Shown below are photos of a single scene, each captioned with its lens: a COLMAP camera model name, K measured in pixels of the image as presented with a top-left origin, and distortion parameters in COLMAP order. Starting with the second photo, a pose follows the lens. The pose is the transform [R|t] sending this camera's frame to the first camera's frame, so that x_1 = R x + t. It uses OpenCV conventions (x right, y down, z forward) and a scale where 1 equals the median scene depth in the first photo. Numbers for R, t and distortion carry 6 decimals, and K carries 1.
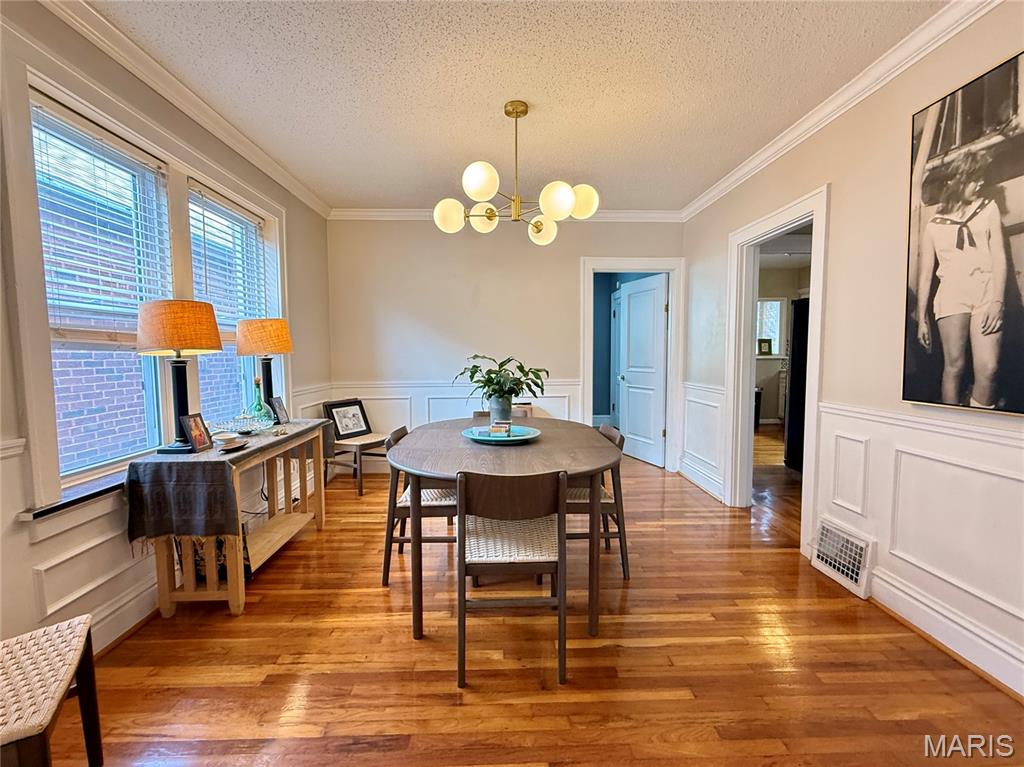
lens RADIAL K [[451.4, 0, 508.0], [0, 451.4, 384.8], [0, 0, 1]] dist [-0.000525, -0.000178]
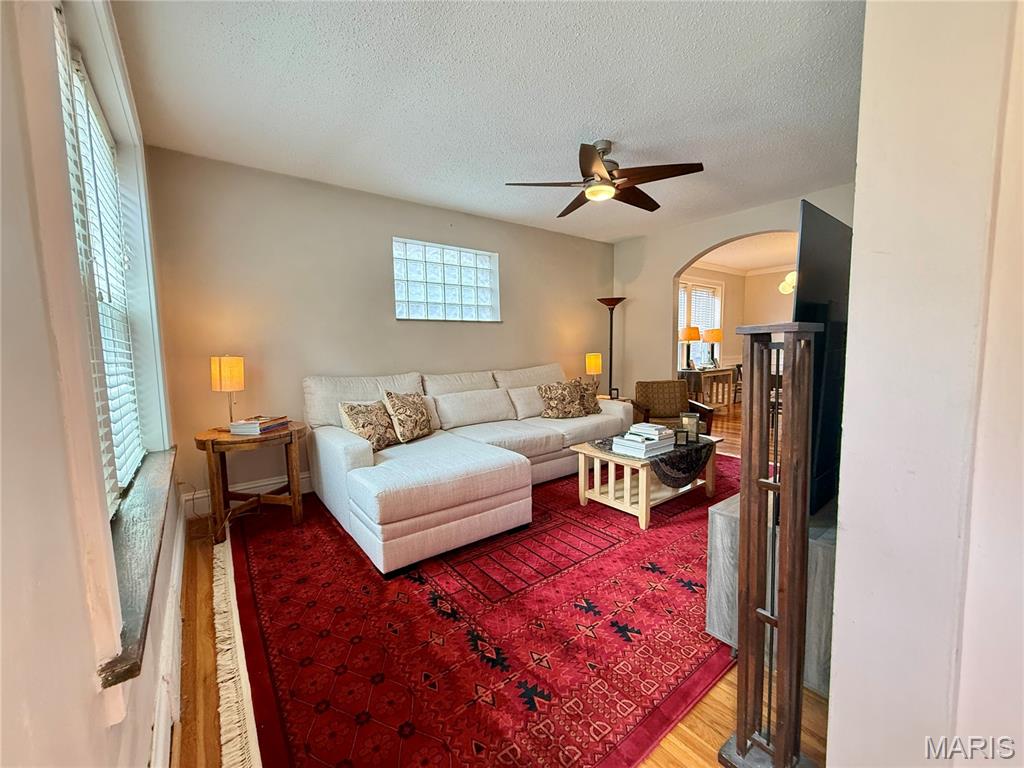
lens RADIAL K [[406.4, 0, 510.0], [0, 406.4, 385.1], [0, 0, 1]] dist [-0.000438, -0.000022]
pose [[0.588869, 0.067170, -0.805433, 1.162409], [-0.041796, 0.997738, 0.052650, 0.179065], [0.807147, 0.002660, 0.590344, -2.262034]]
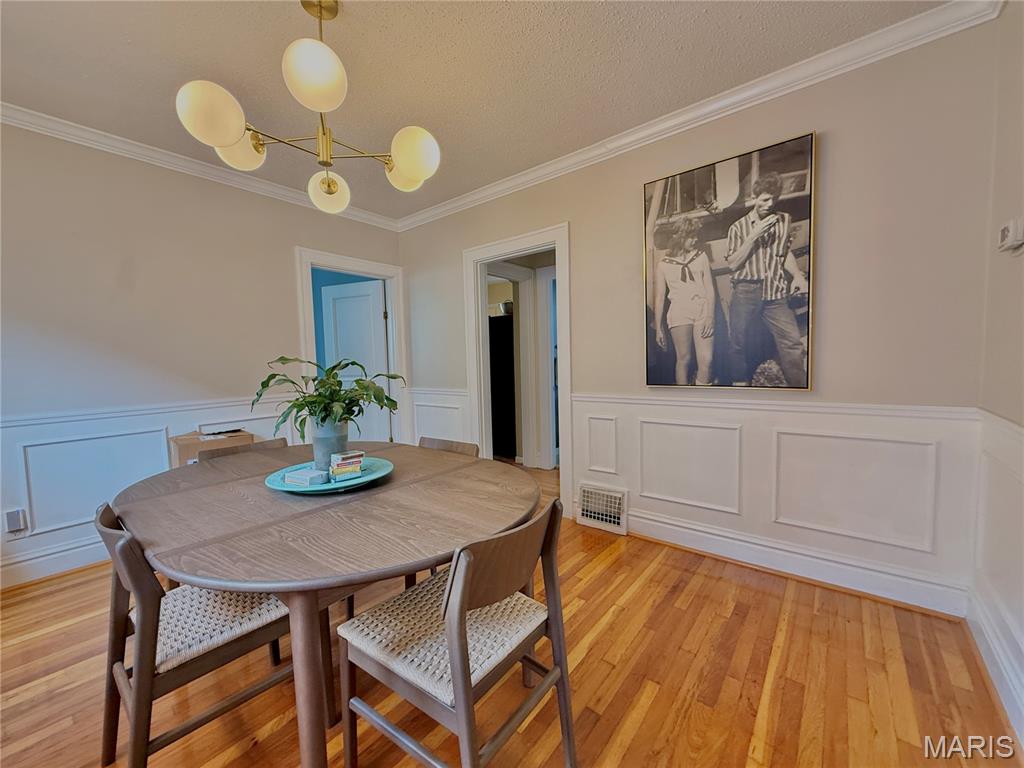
lens RADIAL K [[406.4, 0, 510.0], [0, 406.4, 385.1], [0, 0, 1]] dist [-0.000438, -0.000022]
pose [[0.652367, -0.057546, 0.755716, -0.393568], [0.074846, 0.997131, 0.011318, -0.014307], [-0.754199, 0.049179, 0.654802, 0.532454]]
